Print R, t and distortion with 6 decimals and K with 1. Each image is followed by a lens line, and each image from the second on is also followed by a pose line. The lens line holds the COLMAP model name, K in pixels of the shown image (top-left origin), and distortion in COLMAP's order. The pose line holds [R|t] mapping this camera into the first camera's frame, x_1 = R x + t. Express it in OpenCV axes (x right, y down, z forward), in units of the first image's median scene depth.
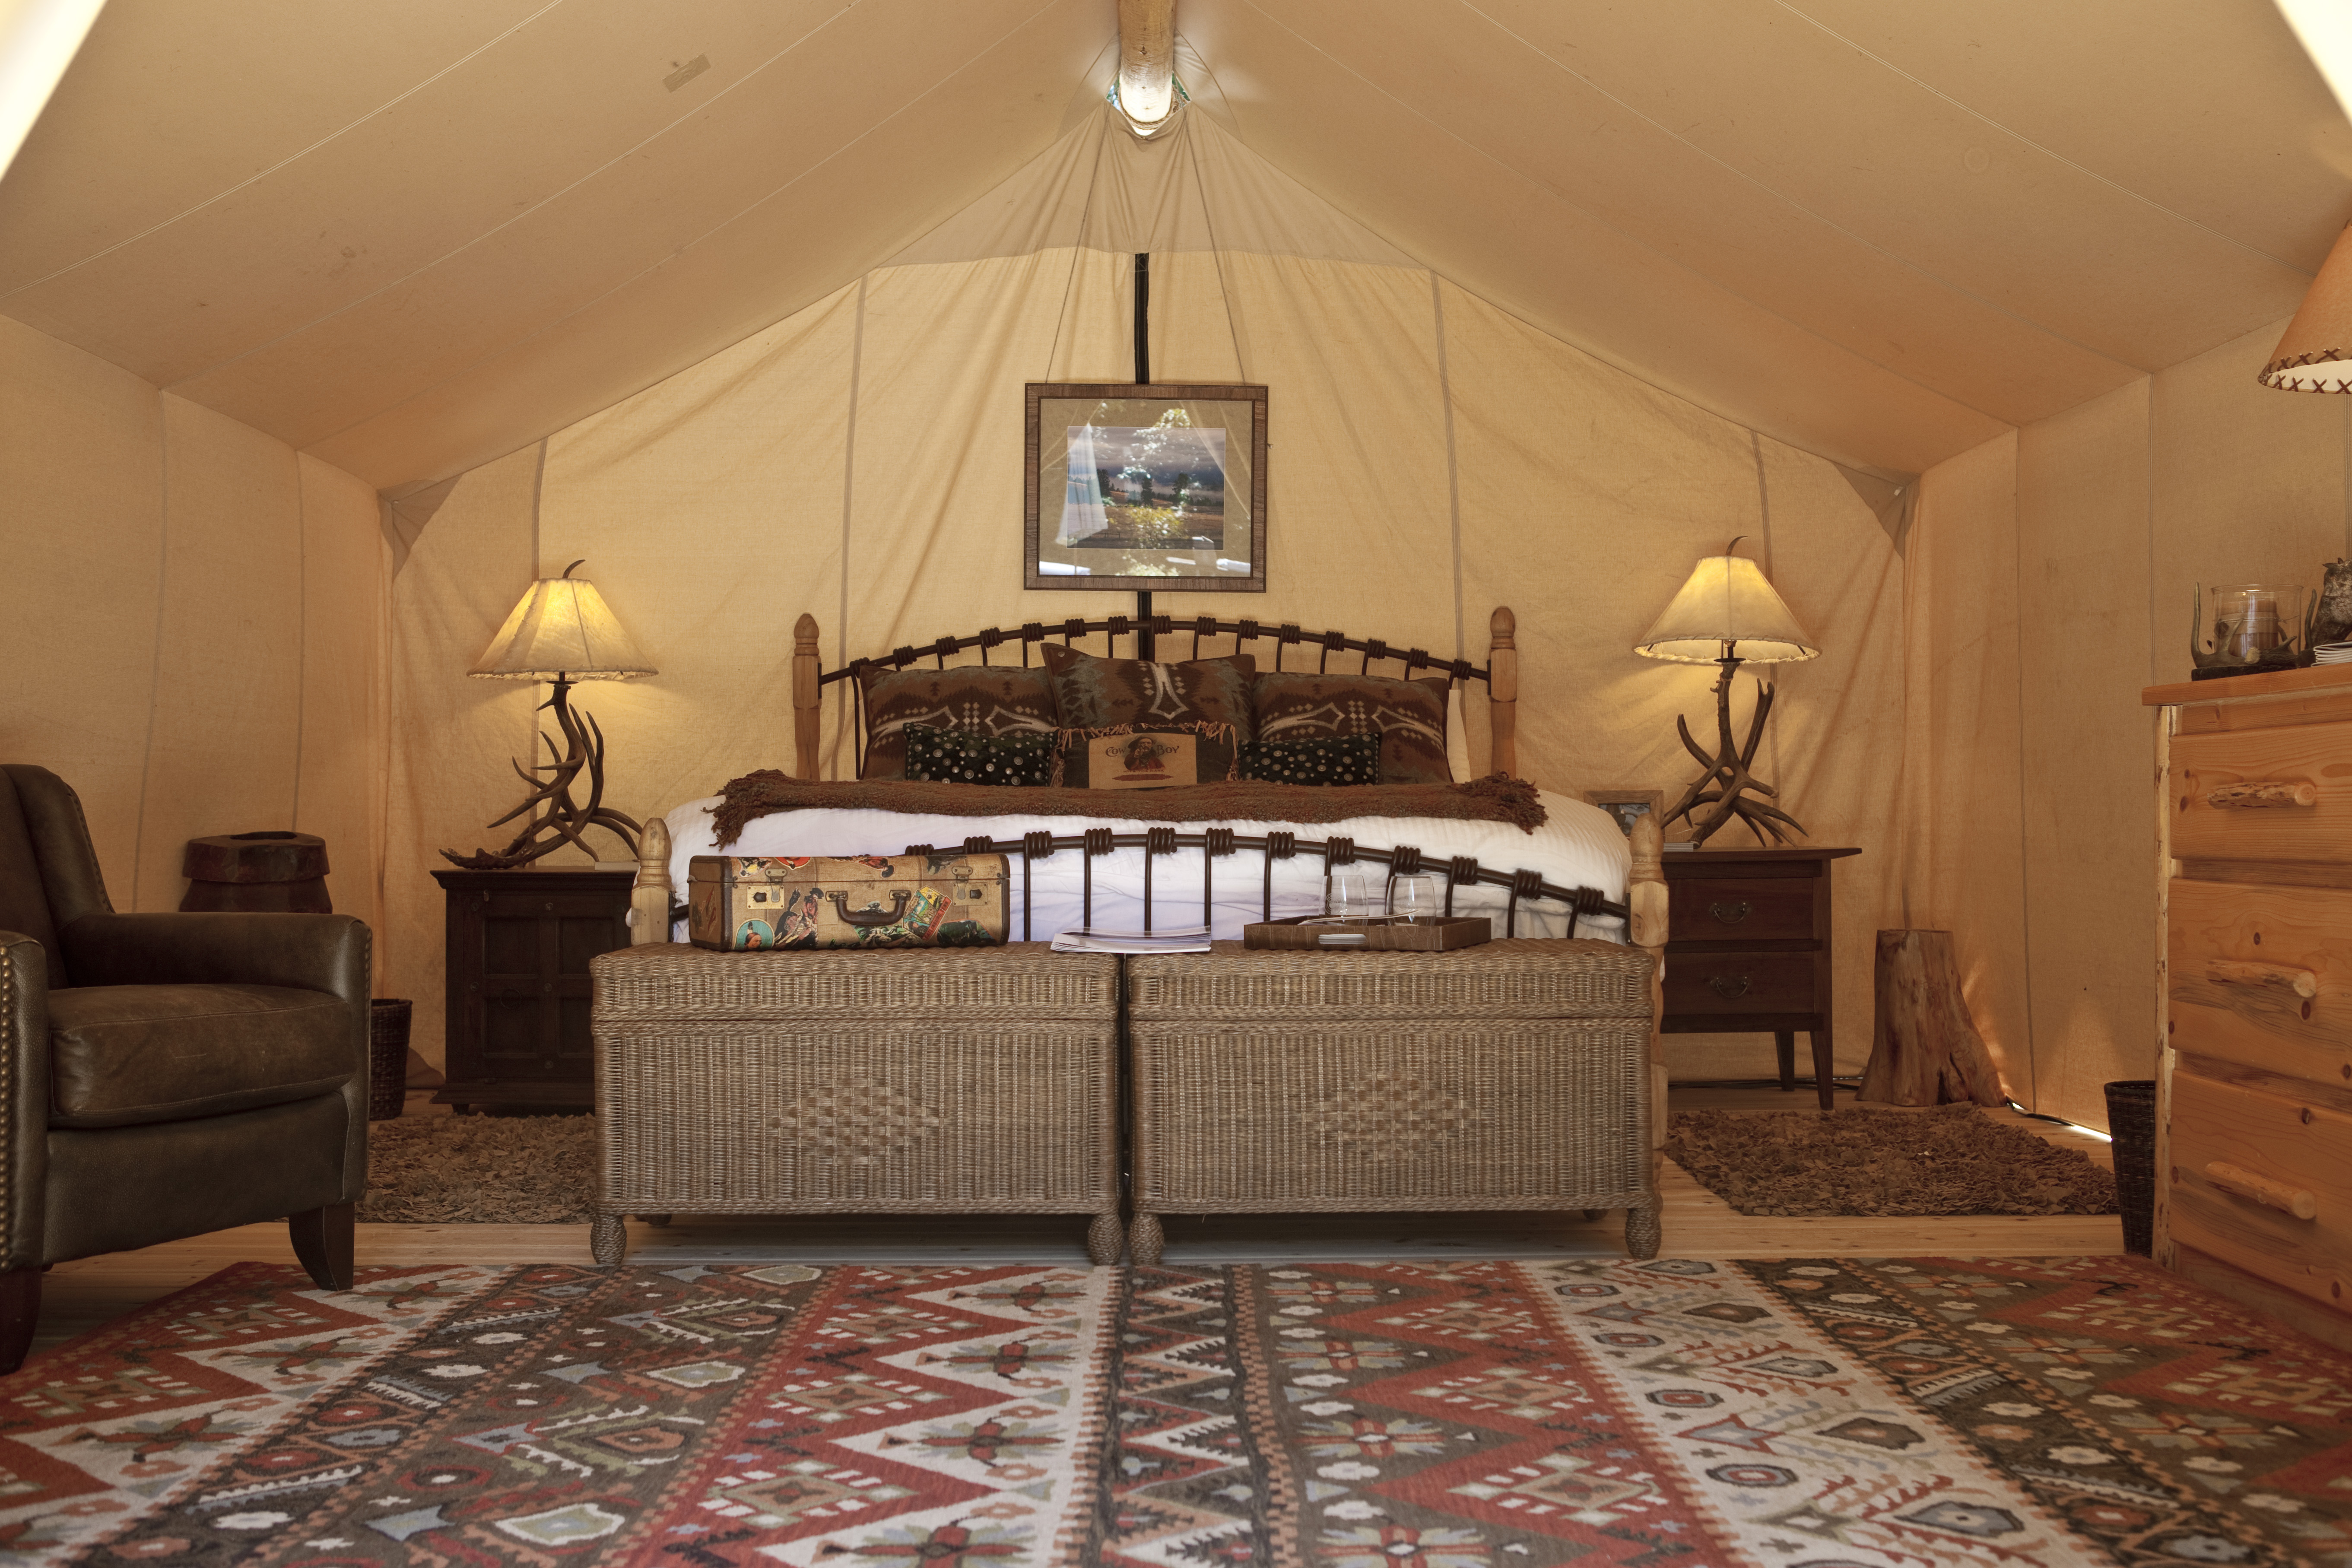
lens RADIAL K [[2398.3, 0, 1188.8], [0, 2398.3, 793.5], [0, 0, 1]] dist [-0.079065, 0.000000]
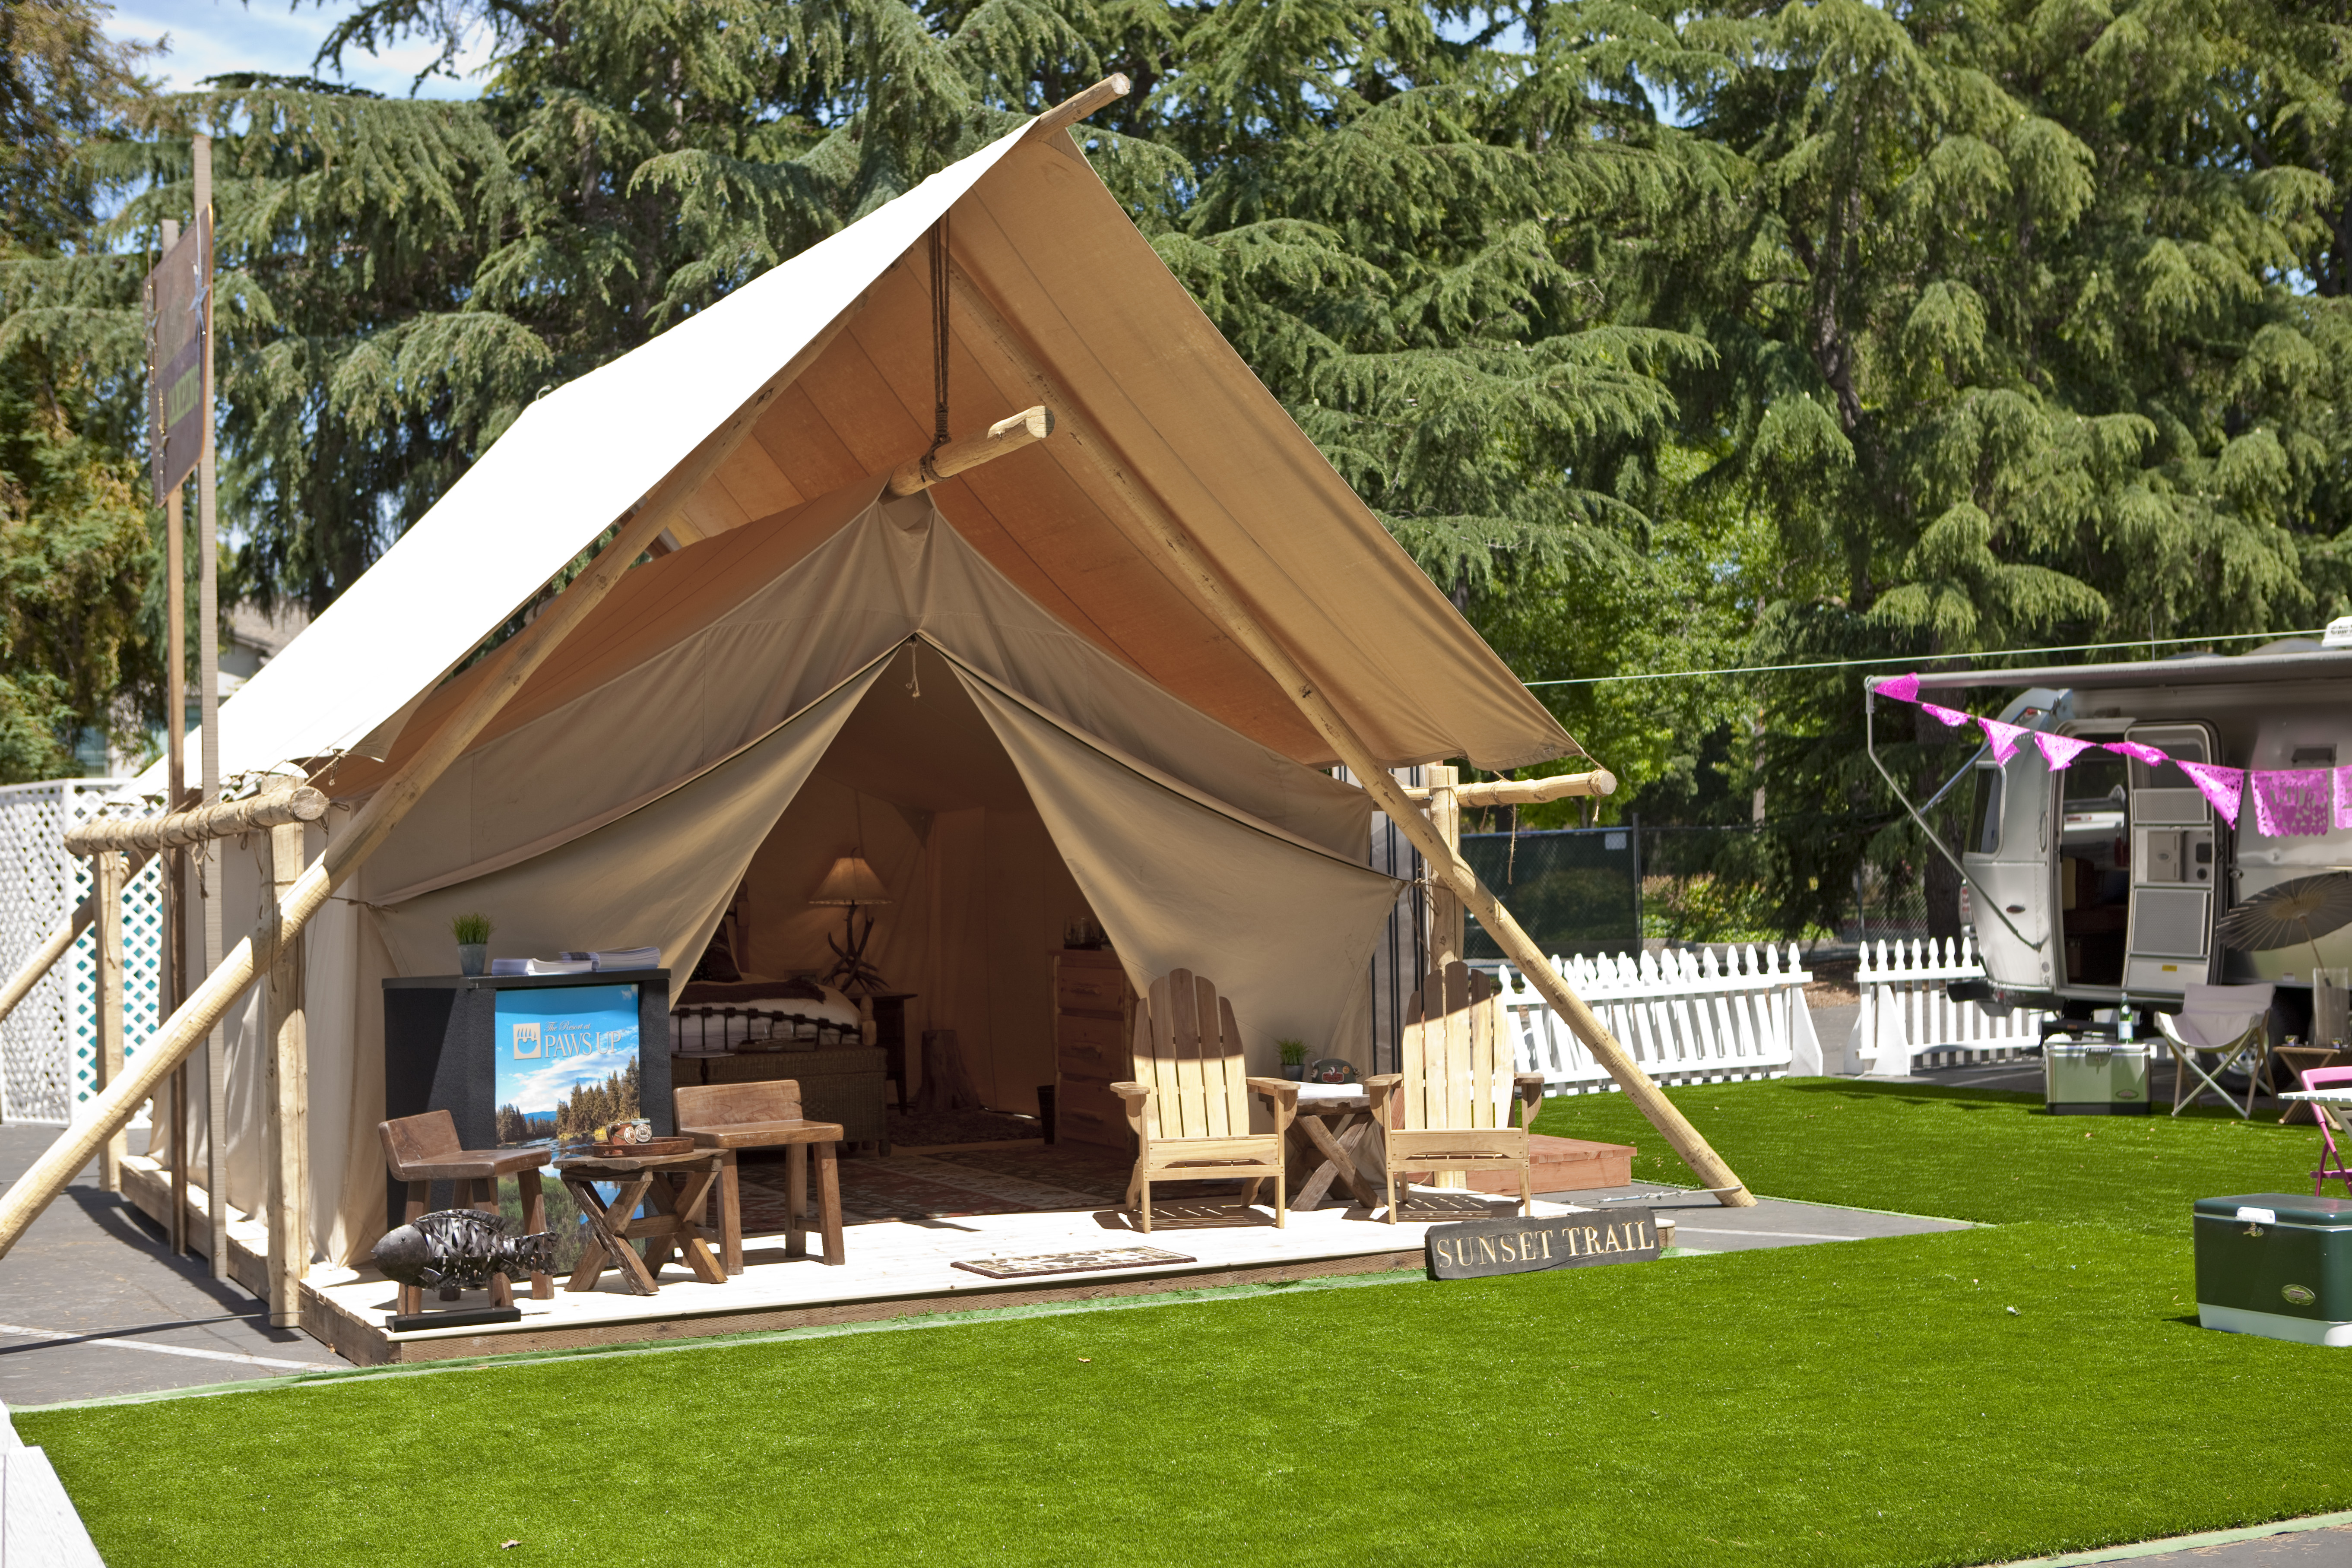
lens RADIAL K [[3035.7, 0, 1178.2], [0, 3035.7, 787.5], [0, 0, 1]] dist [0.053881, 0.000000]
pose [[0.900063, -0.009967, 0.435646, -0.934012], [0.016059, 0.999818, -0.010305, -0.175304], [-0.435464, 0.016271, 0.900059, -2.109165]]
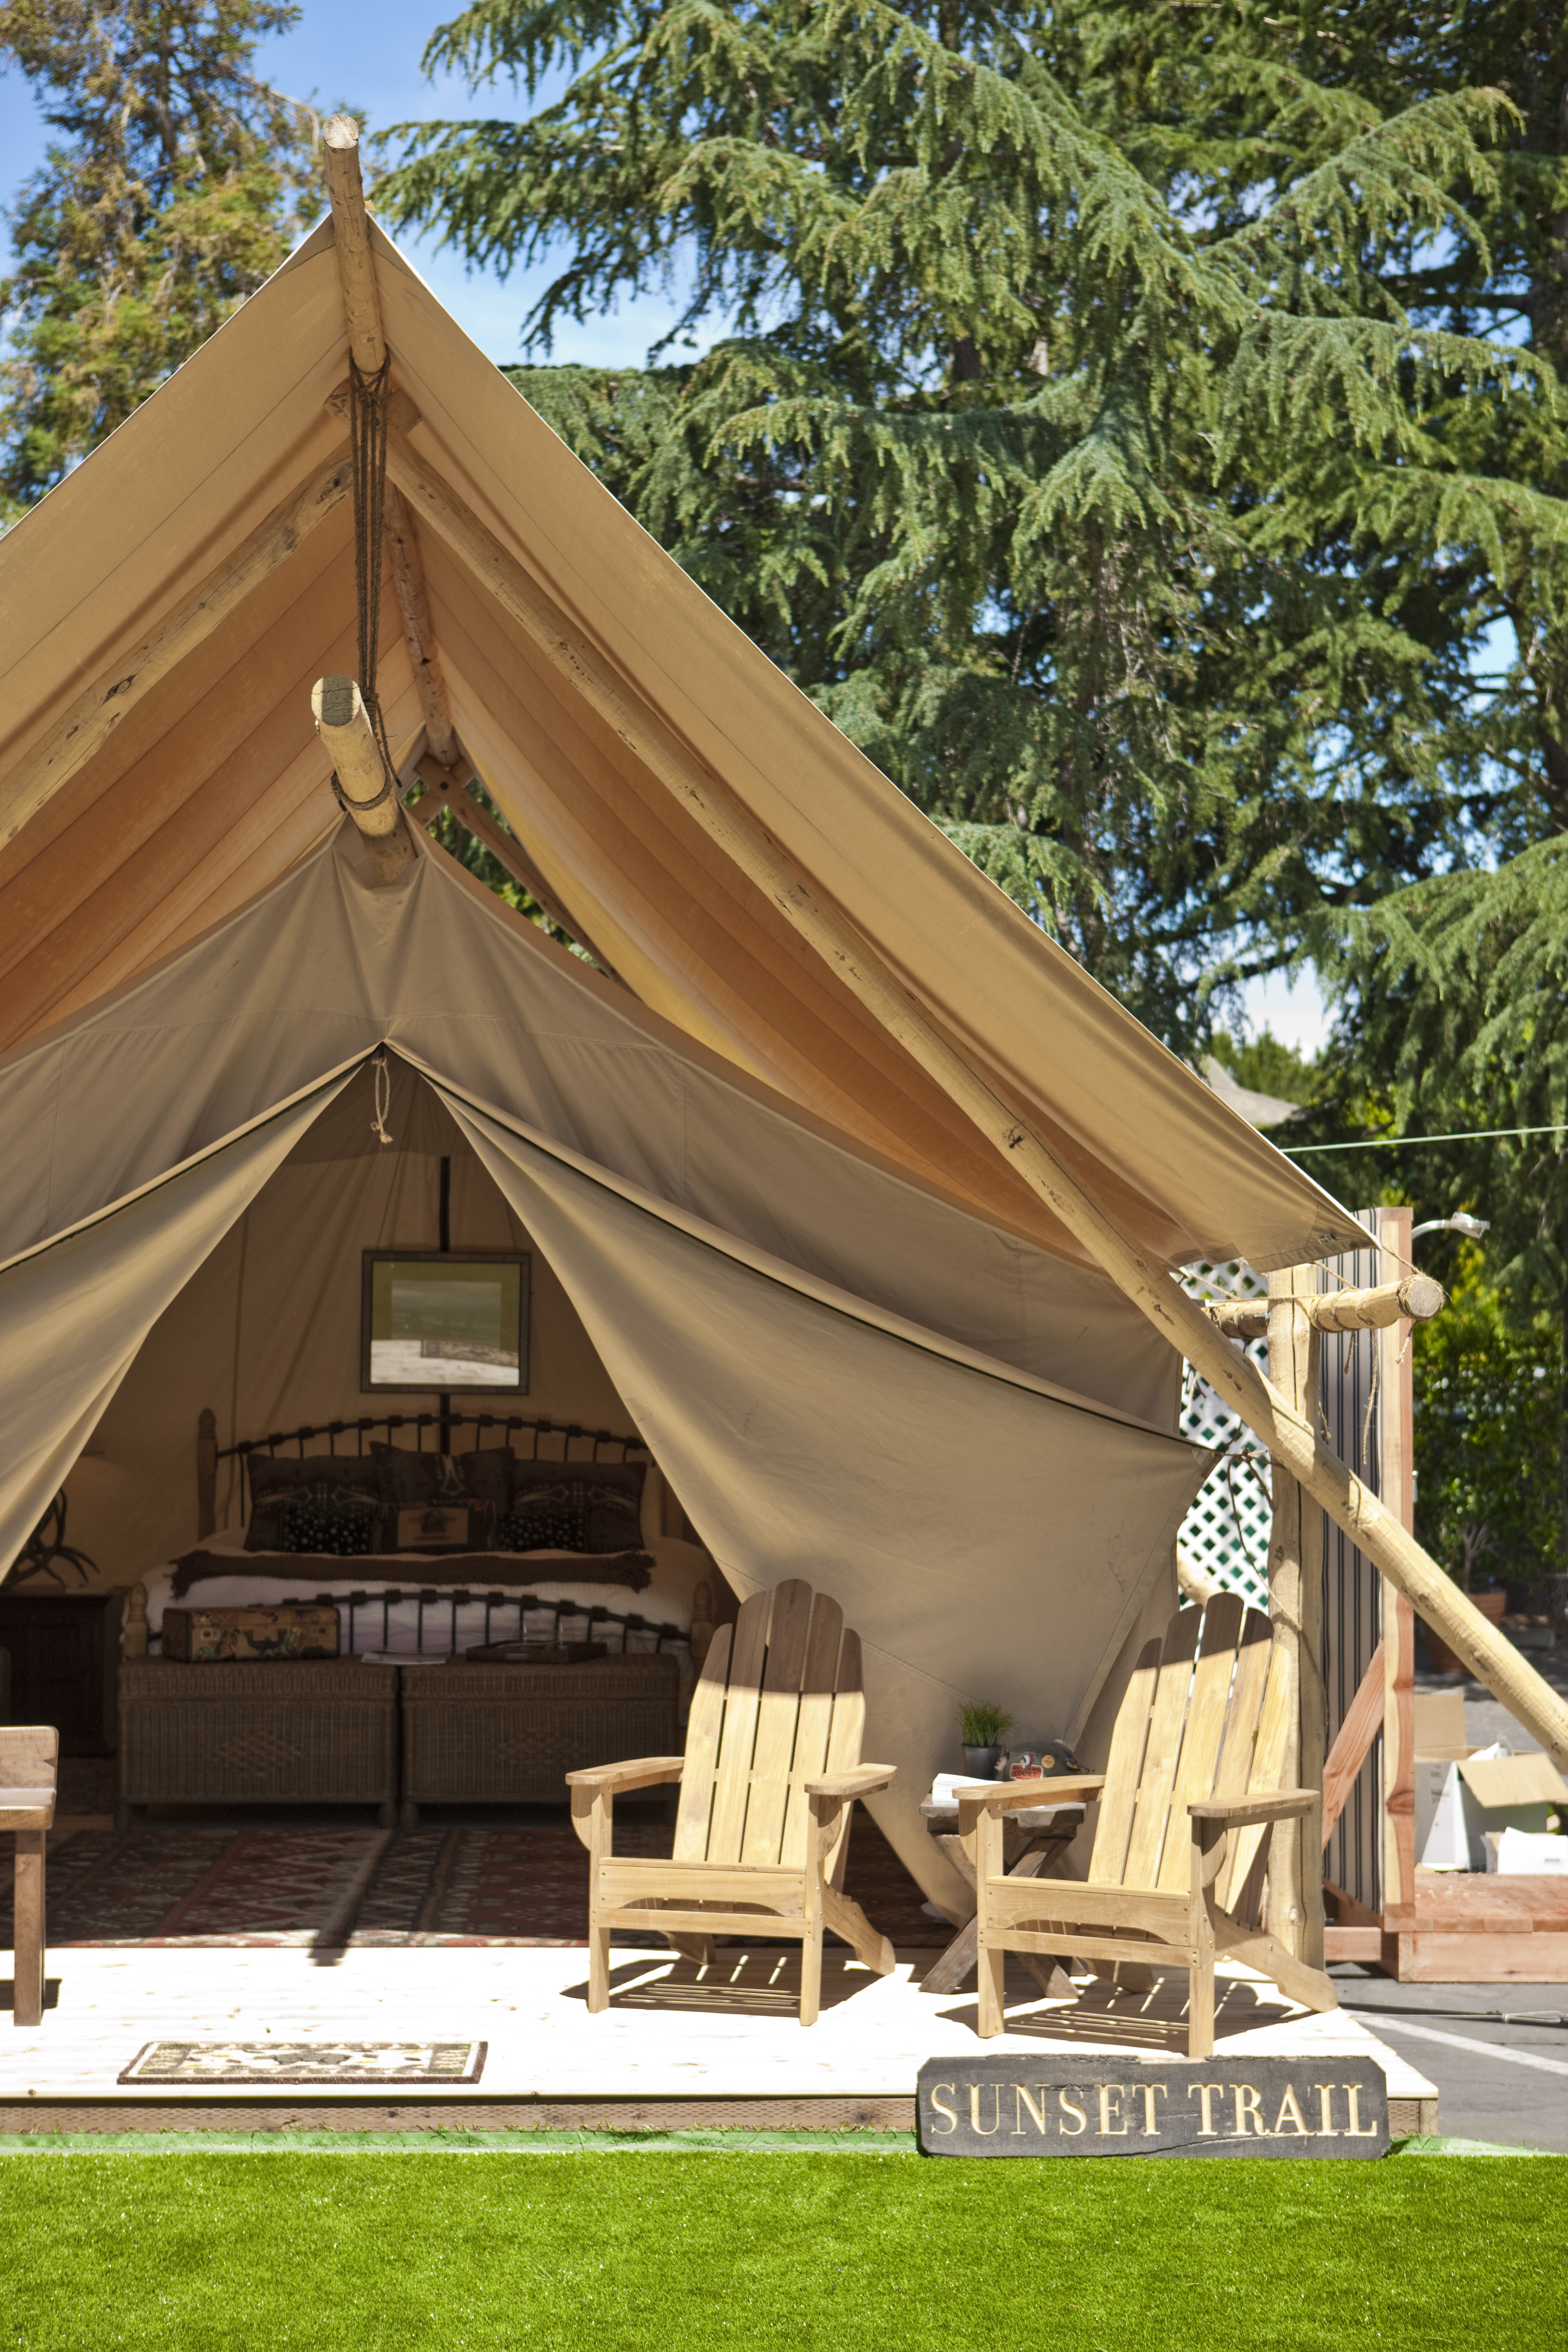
lens RADIAL K [[3685.2, 0, 770.5], [0, 3685.2, 1174.0], [0, 0, 1]] dist [0.090148, 0.000000]
pose [[0.999528, 0.009910, 0.029088, 0.158005], [-0.008790, 0.999225, -0.038377, -0.188577], [-0.029446, 0.038104, 0.998840, -1.734775]]
